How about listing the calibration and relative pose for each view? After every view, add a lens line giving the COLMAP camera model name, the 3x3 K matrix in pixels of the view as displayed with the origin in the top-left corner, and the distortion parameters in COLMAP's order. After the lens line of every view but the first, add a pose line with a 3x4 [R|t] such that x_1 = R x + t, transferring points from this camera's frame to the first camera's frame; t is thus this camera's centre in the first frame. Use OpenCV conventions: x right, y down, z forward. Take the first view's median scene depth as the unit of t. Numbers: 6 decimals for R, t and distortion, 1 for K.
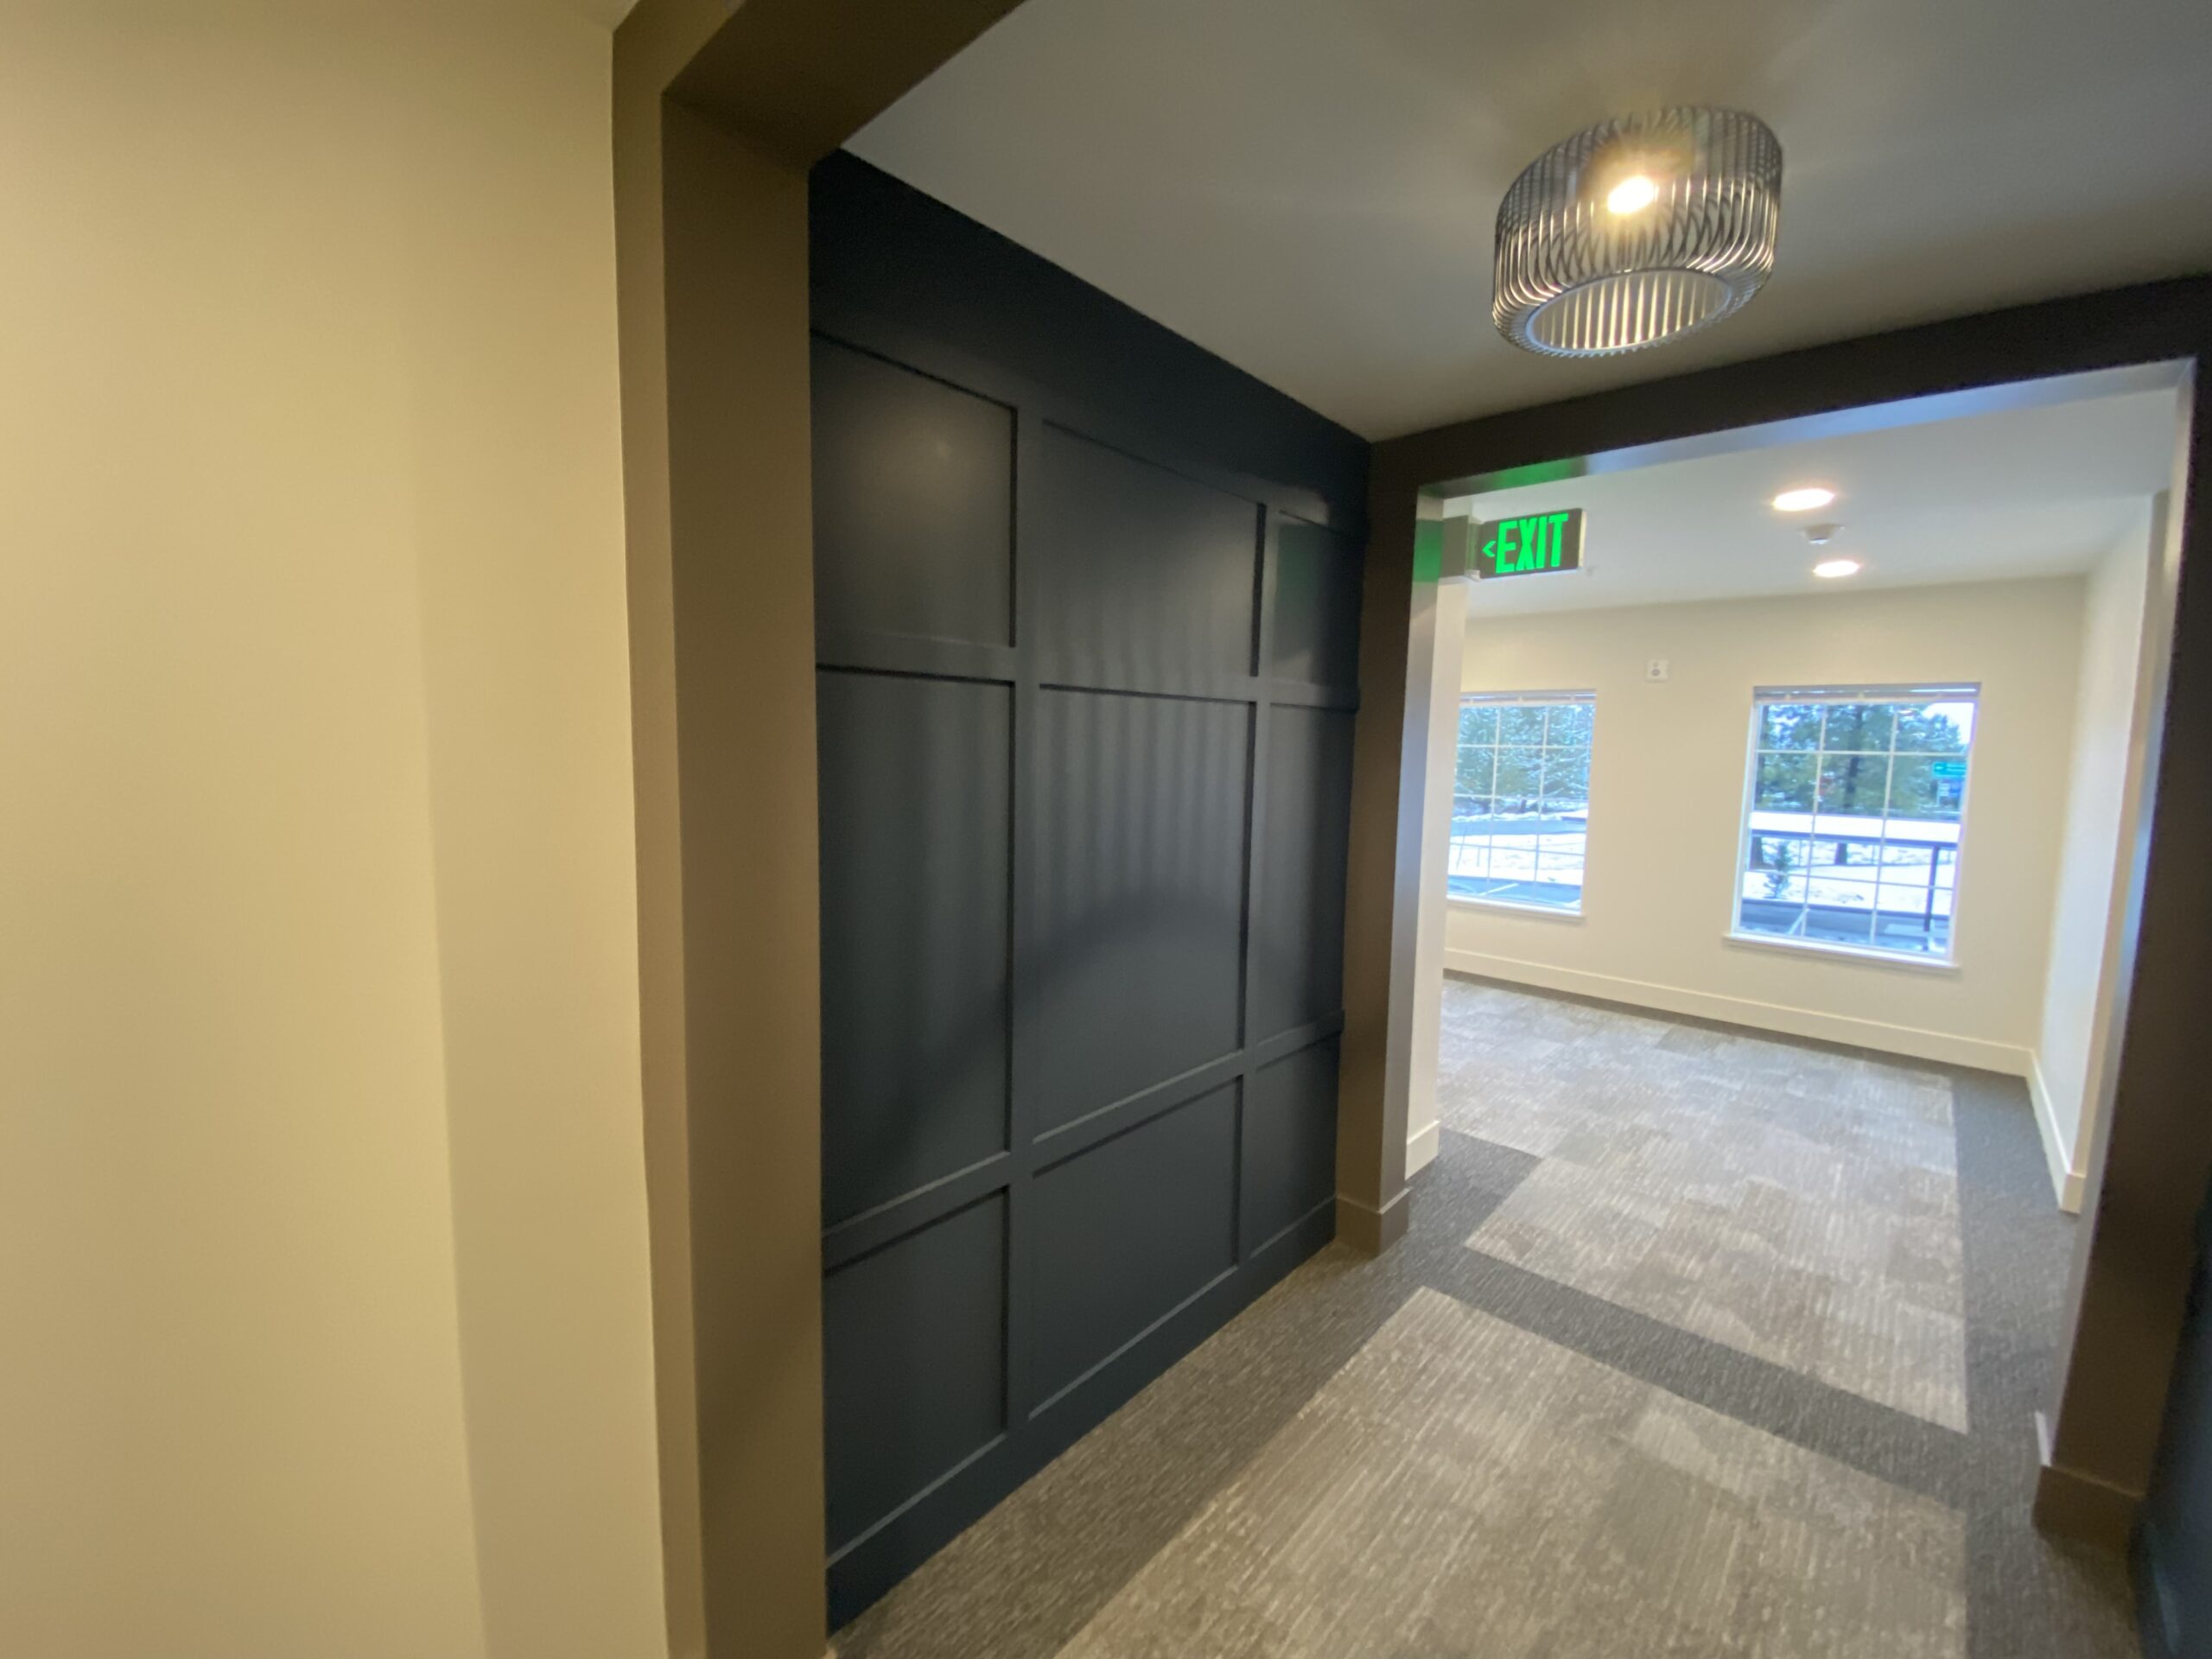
lens RADIAL K [[886.1, 0, 1079.1], [0, 886.1, 821.8], [0, 0, 1]] dist [0.000363, -0.001952]
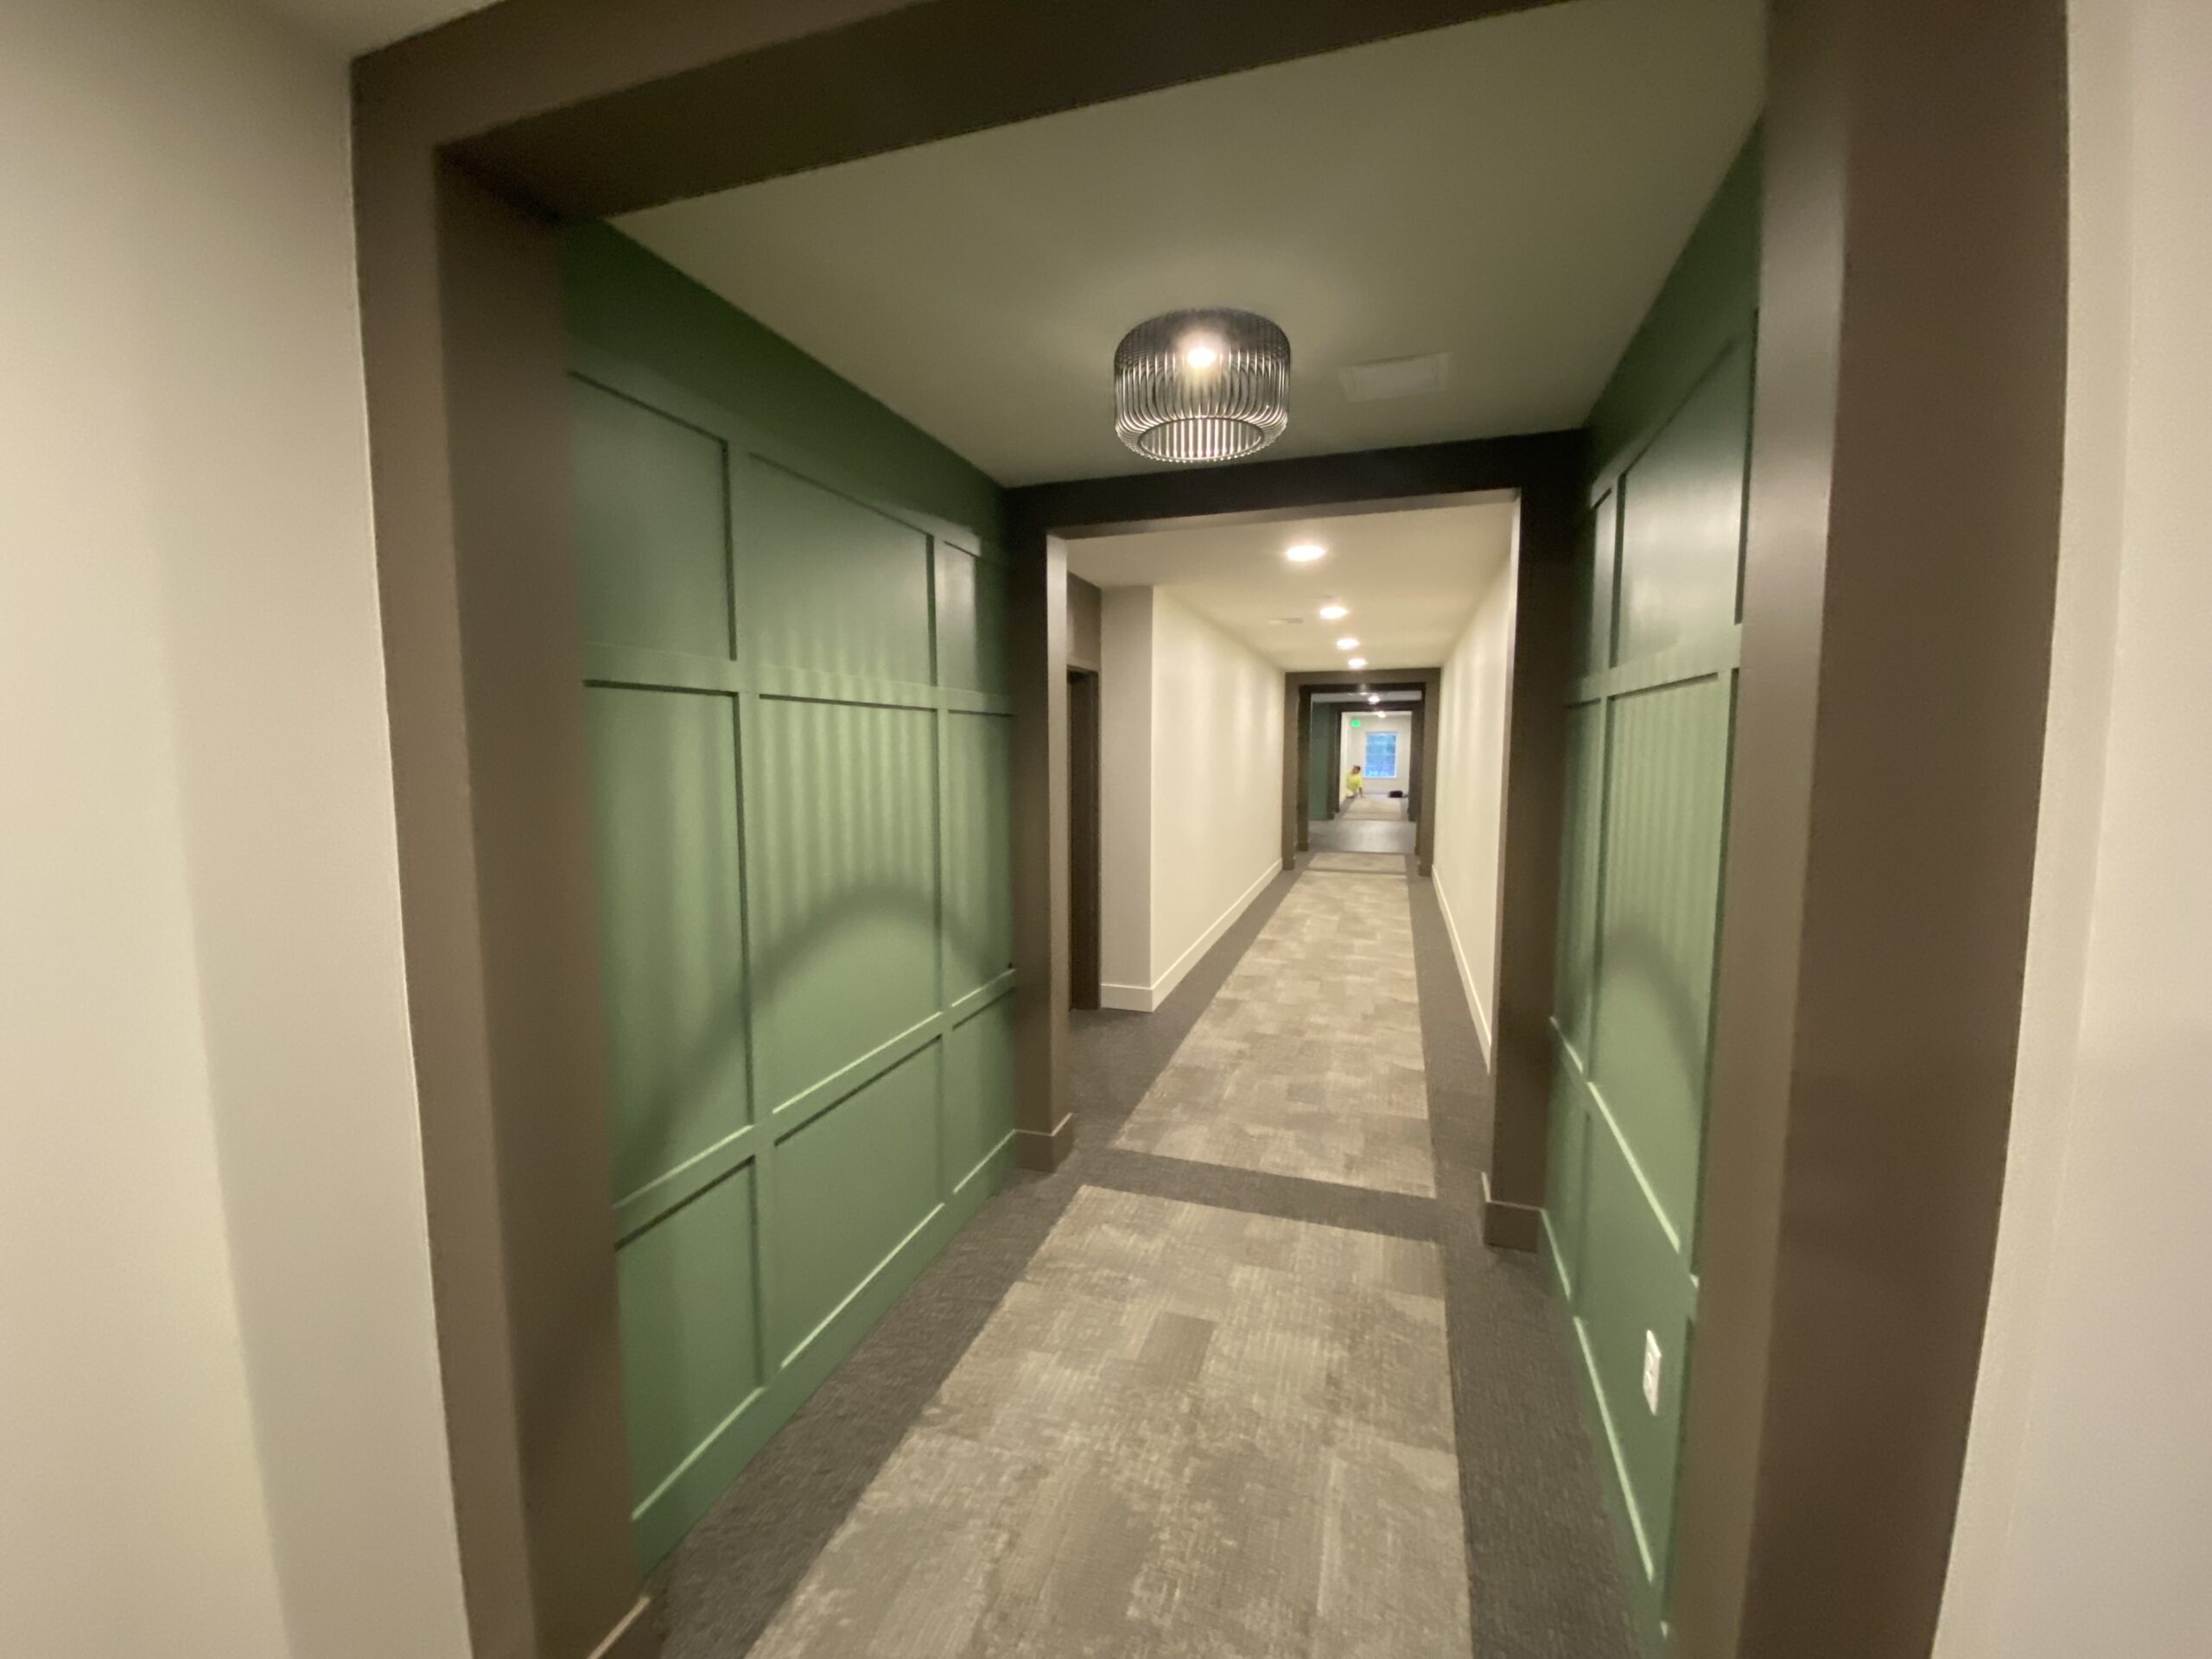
lens RADIAL K [[886.1, 0, 1088.5], [0, 886.1, 836.3], [0, 0, 1]] dist [0.000363, -0.001952]
pose [[0.906737, -0.062225, 0.417081, -0.143752], [0.055448, 0.998059, 0.028359, 0.010968], [-0.418036, -0.002588, 0.908427, -0.167712]]
